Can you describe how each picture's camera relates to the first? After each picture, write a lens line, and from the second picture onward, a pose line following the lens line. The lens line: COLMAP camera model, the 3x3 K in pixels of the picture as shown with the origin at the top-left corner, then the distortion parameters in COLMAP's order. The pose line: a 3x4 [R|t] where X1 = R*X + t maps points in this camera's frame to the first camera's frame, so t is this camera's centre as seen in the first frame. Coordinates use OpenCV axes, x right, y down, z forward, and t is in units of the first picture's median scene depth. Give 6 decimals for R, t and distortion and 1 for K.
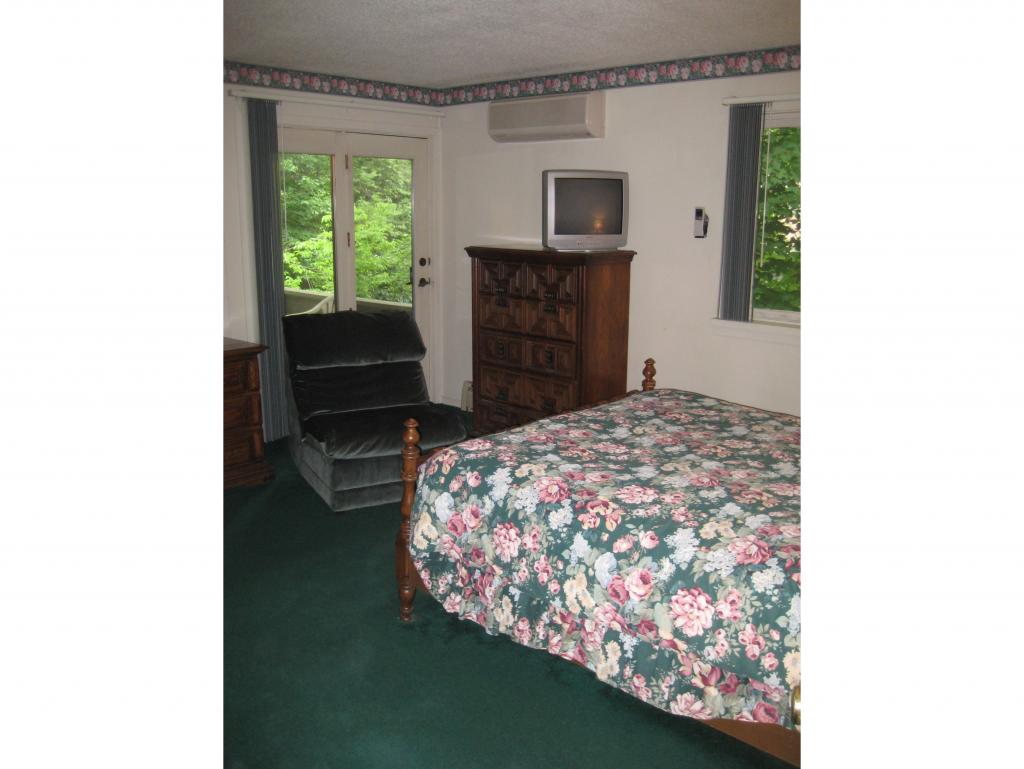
lens RADIAL K [[1072.4, 0, 510.4], [0, 1072.4, 390.9], [0, 0, 1]] dist [-0.159846, 0.212594]
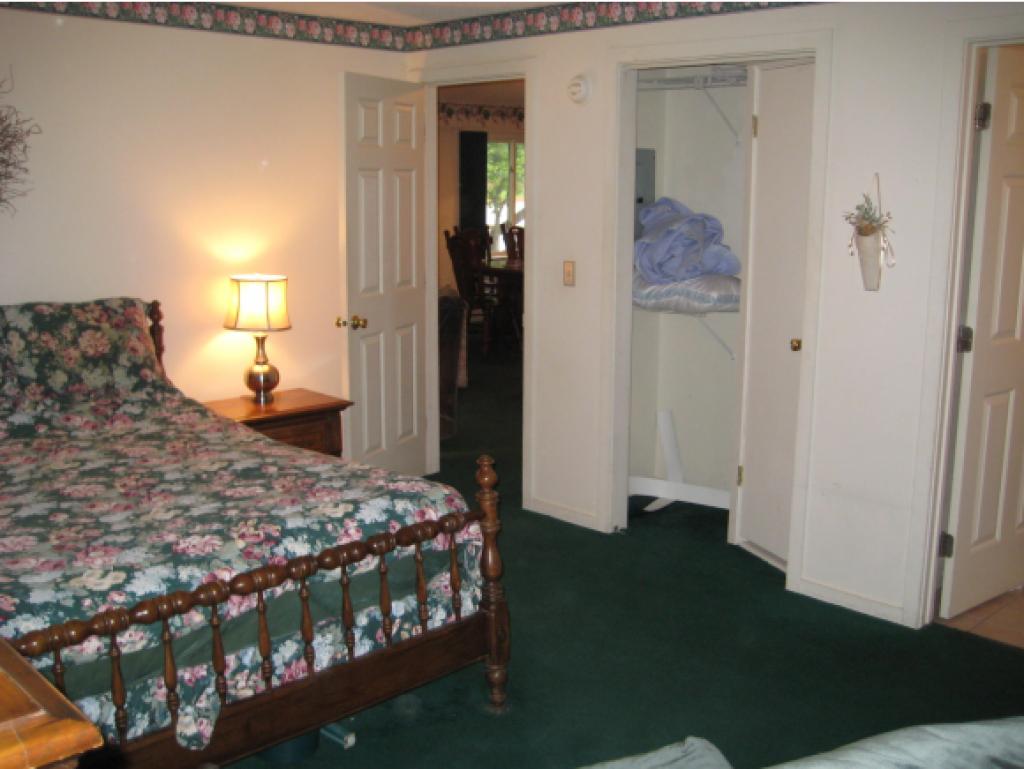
lens RADIAL K [[1072.4, 0, 510.4], [0, 1072.4, 390.9], [0, 0, 1]] dist [-0.159846, 0.212594]
pose [[-0.994095, -0.067895, -0.084654, -0.060963], [-0.090801, 0.947600, 0.306284, -0.325737], [0.059423, 0.312162, -0.948169, 1.809030]]
